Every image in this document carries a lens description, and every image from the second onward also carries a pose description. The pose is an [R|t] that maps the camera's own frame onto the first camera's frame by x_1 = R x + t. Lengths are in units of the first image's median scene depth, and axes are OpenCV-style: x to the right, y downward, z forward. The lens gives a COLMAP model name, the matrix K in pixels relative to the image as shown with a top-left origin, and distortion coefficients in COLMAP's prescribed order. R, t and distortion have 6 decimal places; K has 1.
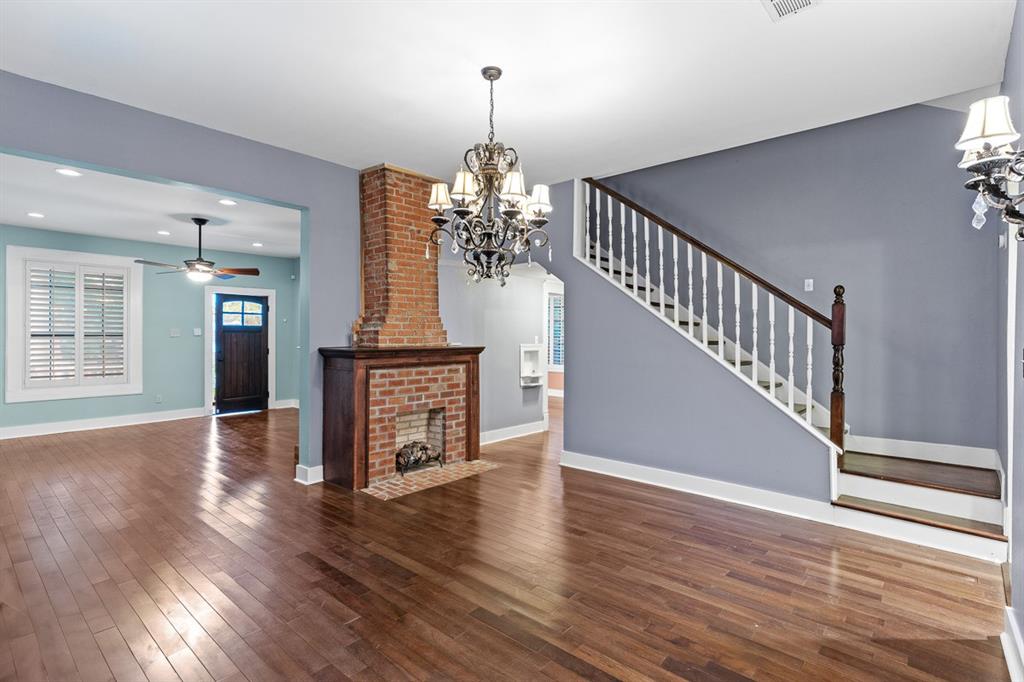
lens RADIAL K [[489.3, 0, 506.8], [0, 489.3, 338.6], [0, 0, 1]] dist [0.005556, 0.000499]
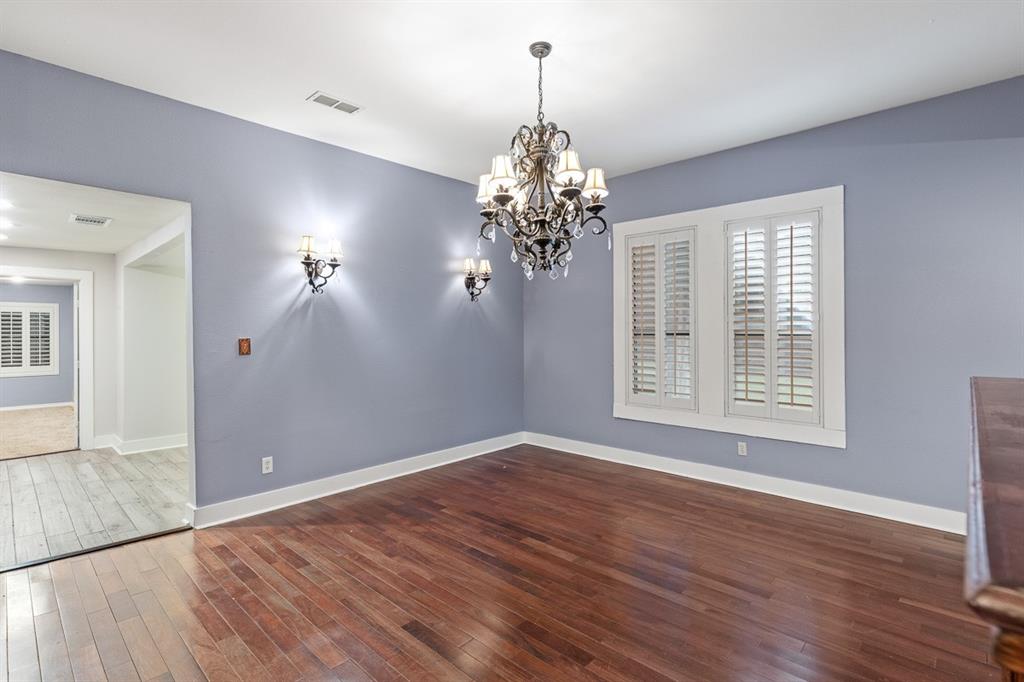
lens RADIAL K [[489.3, 0, 506.8], [0, 489.3, 338.6], [0, 0, 1]] dist [0.005556, 0.000499]
pose [[-0.998909, -0.006835, 0.046191, -0.008667], [-0.005957, 0.999799, 0.019129, -0.009732], [-0.046312, 0.018833, -0.998749, 1.237441]]
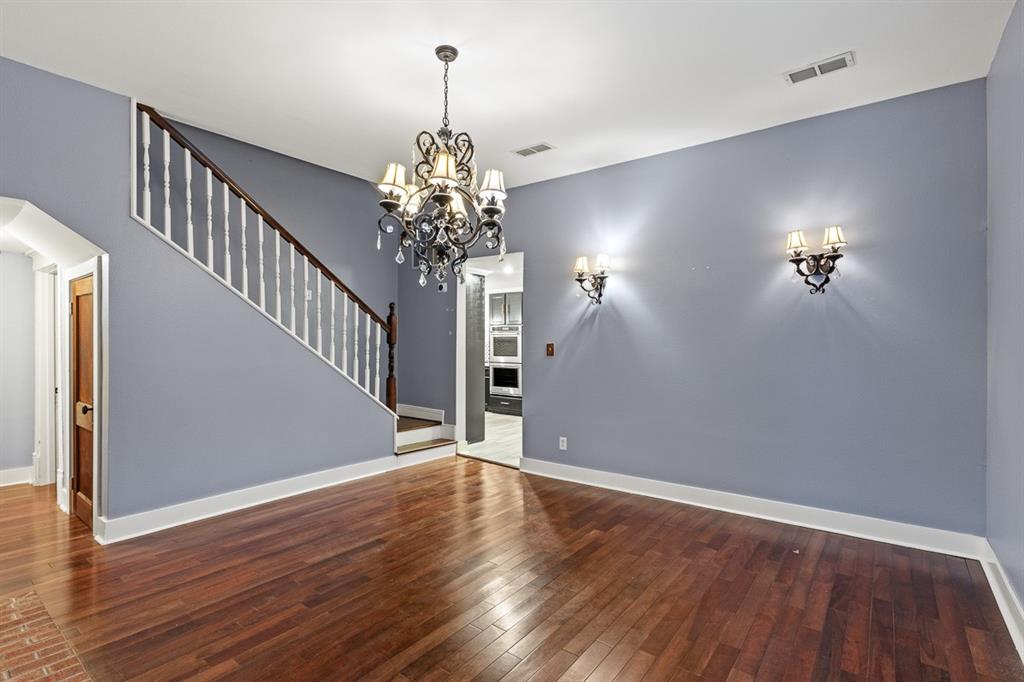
lens RADIAL K [[489.3, 0, 506.8], [0, 489.3, 338.6], [0, 0, 1]] dist [0.005556, 0.000499]
pose [[-0.060265, -0.000082, 0.998182, -0.619731], [0.001699, 0.999999, 0.000185, -0.002380], [-0.998181, 0.001707, -0.060265, 0.602142]]
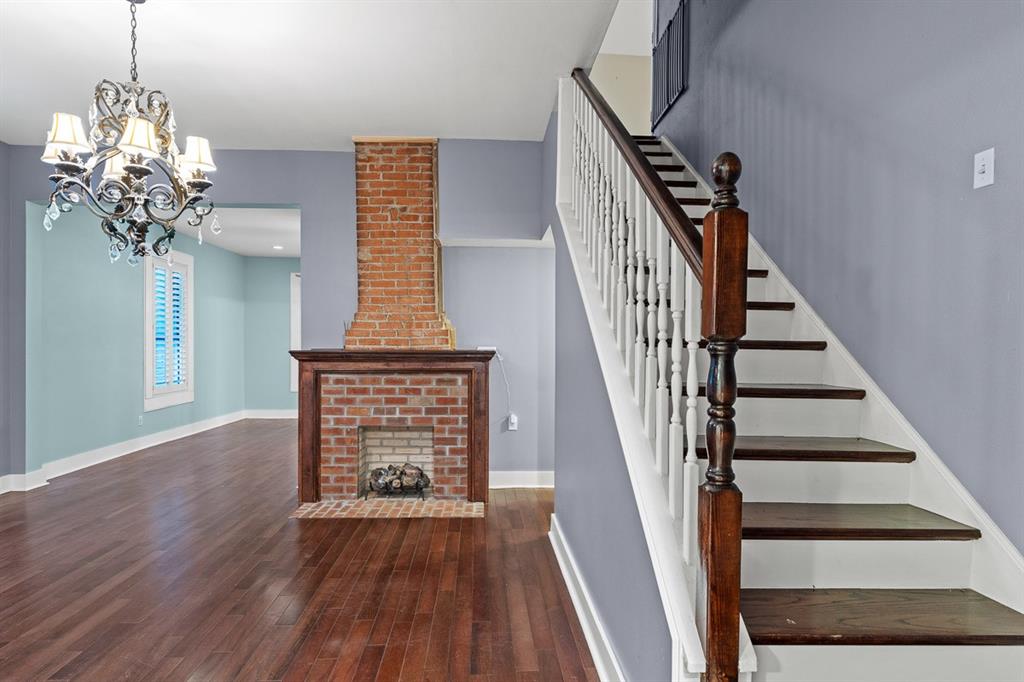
lens RADIAL K [[561.5, 0, 512.5], [0, 561.5, 364.0], [0, 0, 1]] dist [0.001044, 0.000266]
pose [[0.697252, 0.023473, -0.716442, 0.683807], [-0.007503, 0.999648, 0.025450, 0.016431], [0.716787, -0.012369, 0.697182, 0.514250]]
